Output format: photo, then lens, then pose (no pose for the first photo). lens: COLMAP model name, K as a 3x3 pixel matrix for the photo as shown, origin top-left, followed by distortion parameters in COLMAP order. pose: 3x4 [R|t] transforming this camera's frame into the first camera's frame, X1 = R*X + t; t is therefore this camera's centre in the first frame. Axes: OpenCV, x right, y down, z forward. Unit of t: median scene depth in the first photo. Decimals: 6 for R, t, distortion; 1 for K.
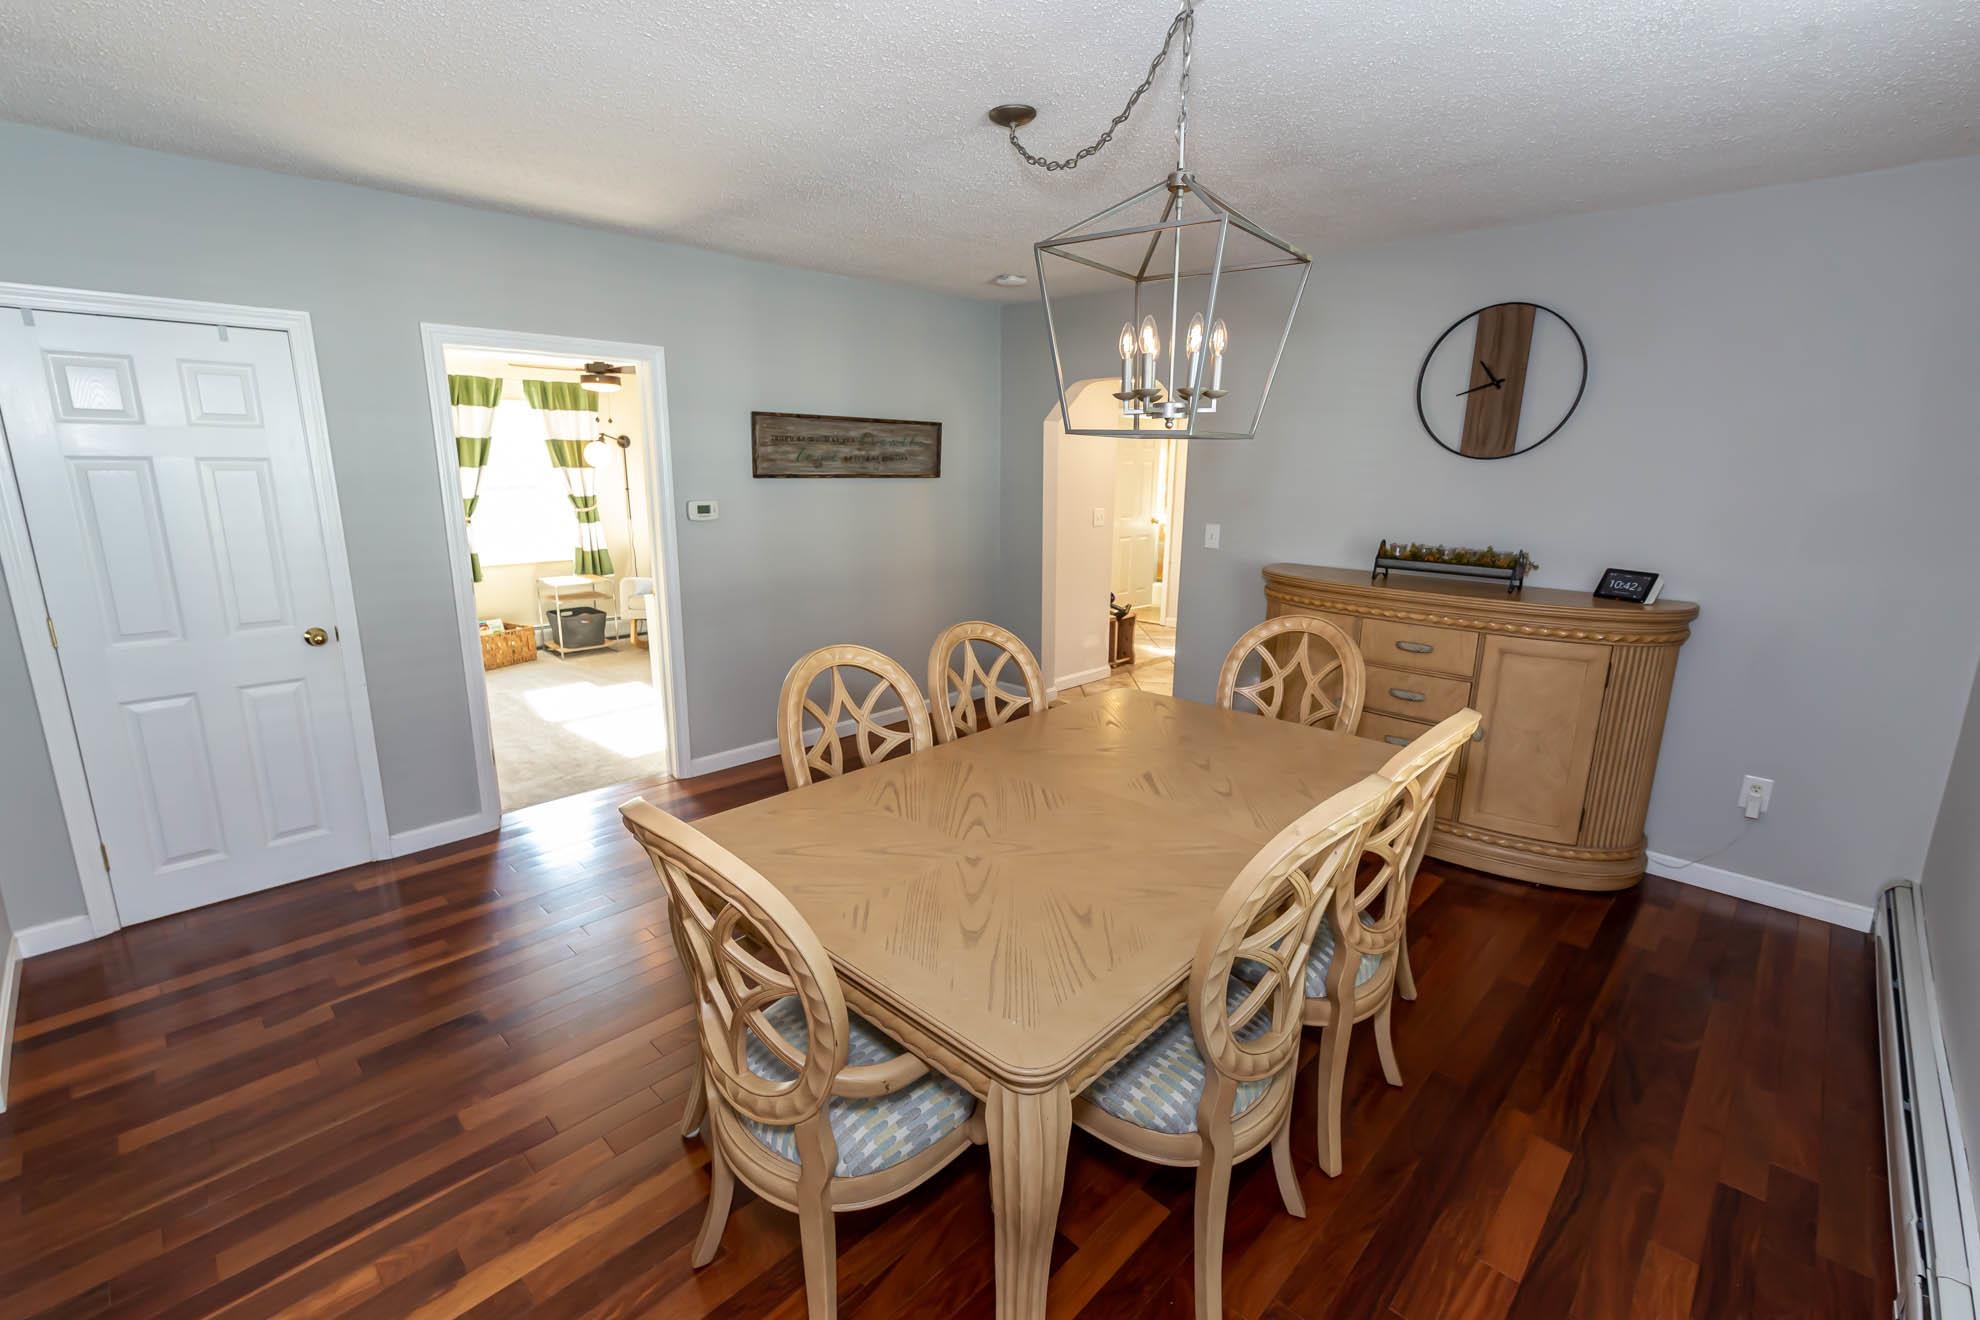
lens RADIAL K [[862.0, 0, 979.7], [0, 862.0, 660.3], [0, 0, 1]] dist [0.003293, -0.000617]
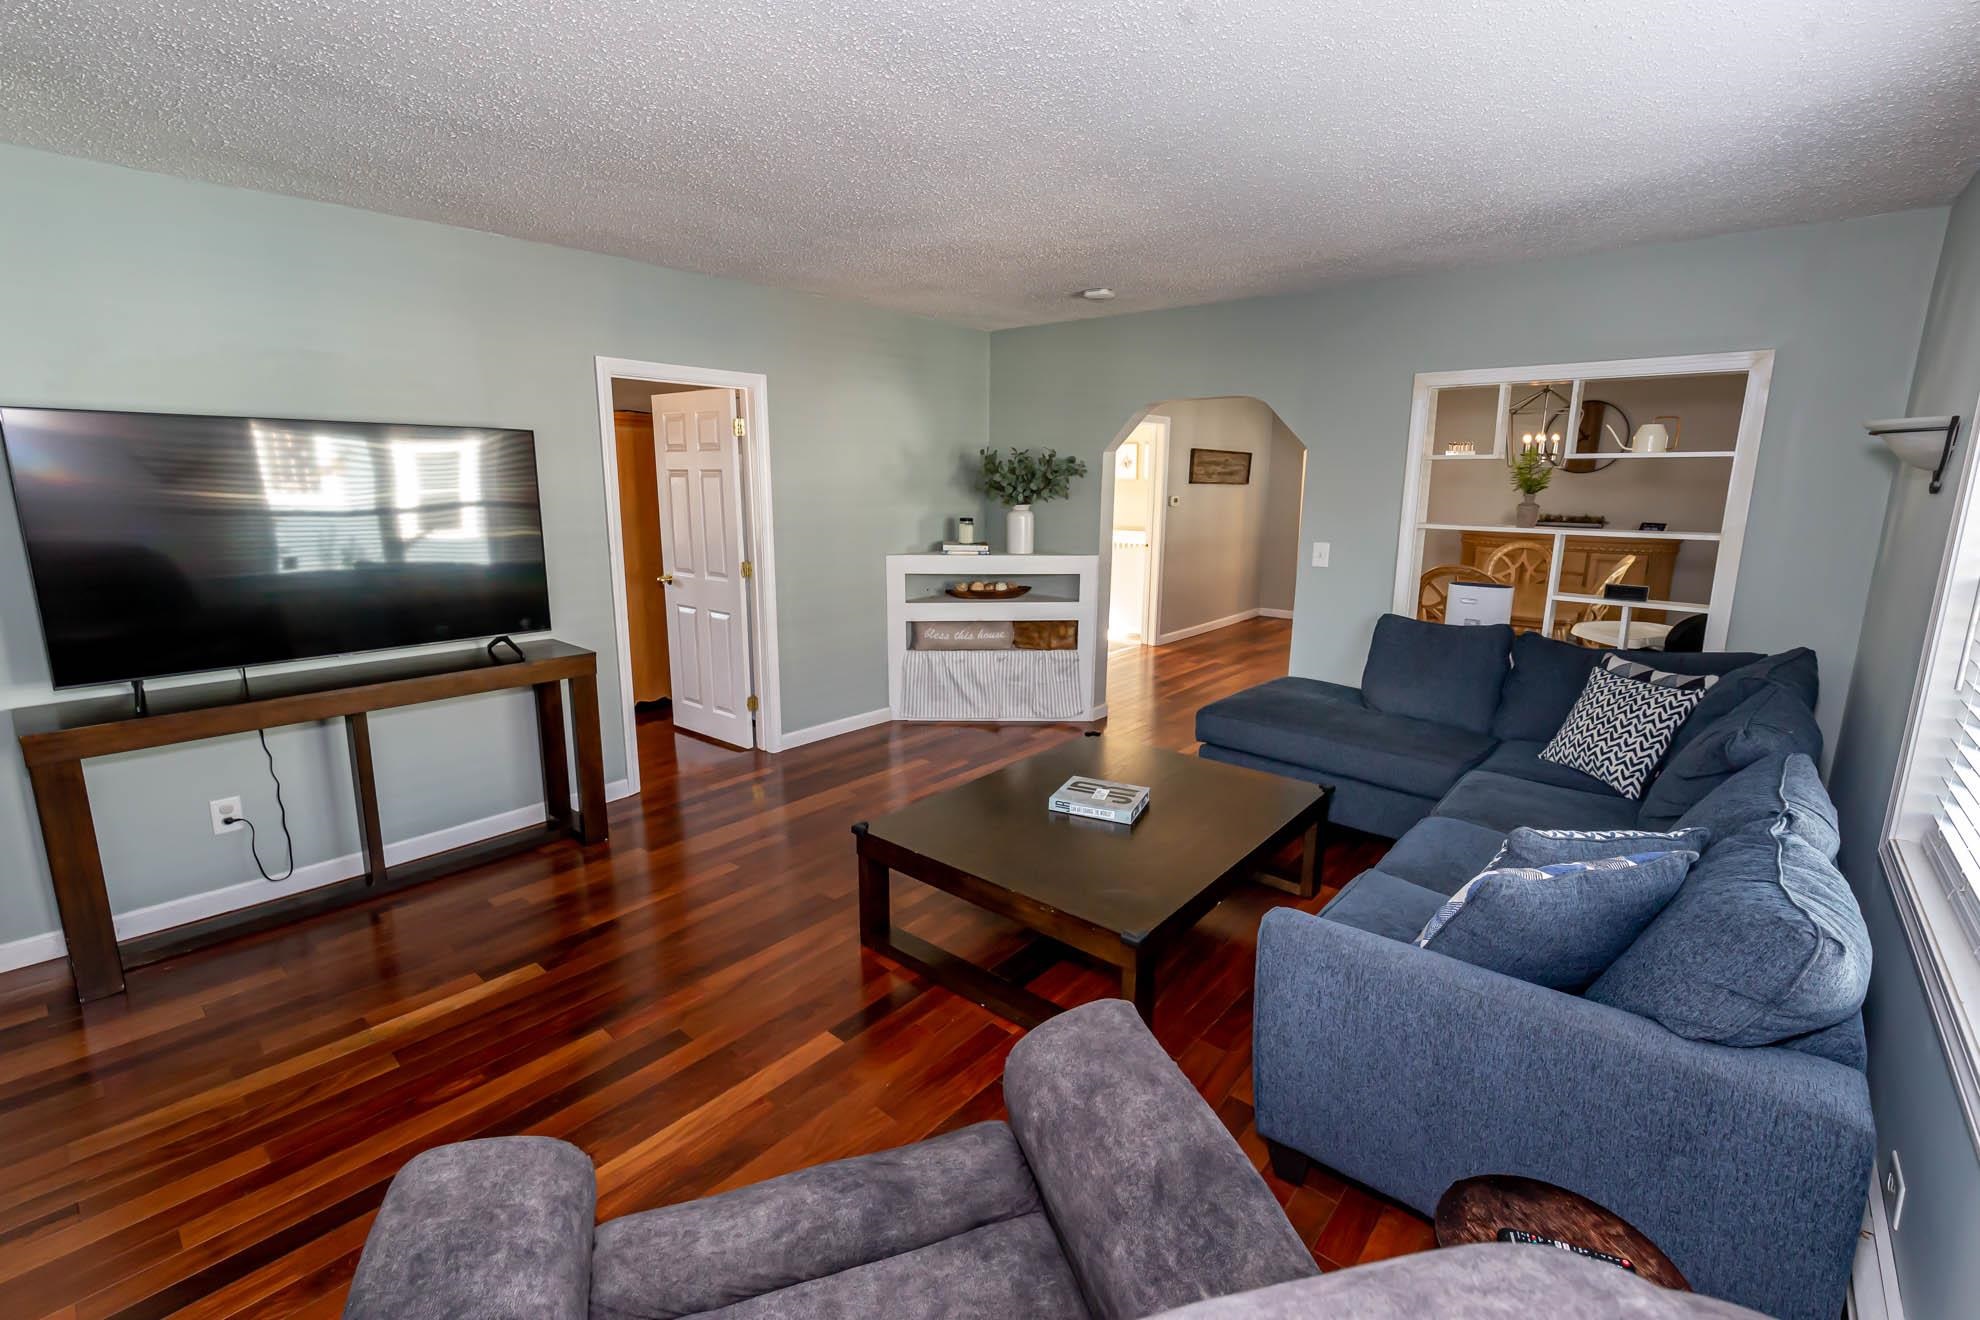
lens RADIAL K [[862.0, 0, 980.2], [0, 862.0, 644.2], [0, 0, 1]] dist [0.003293, -0.000617]
pose [[0.997984, -0.013696, 0.061975, -0.811616], [0.015897, 0.999255, -0.035165, 0.188021], [-0.061448, 0.036079, 0.997458, -0.795764]]
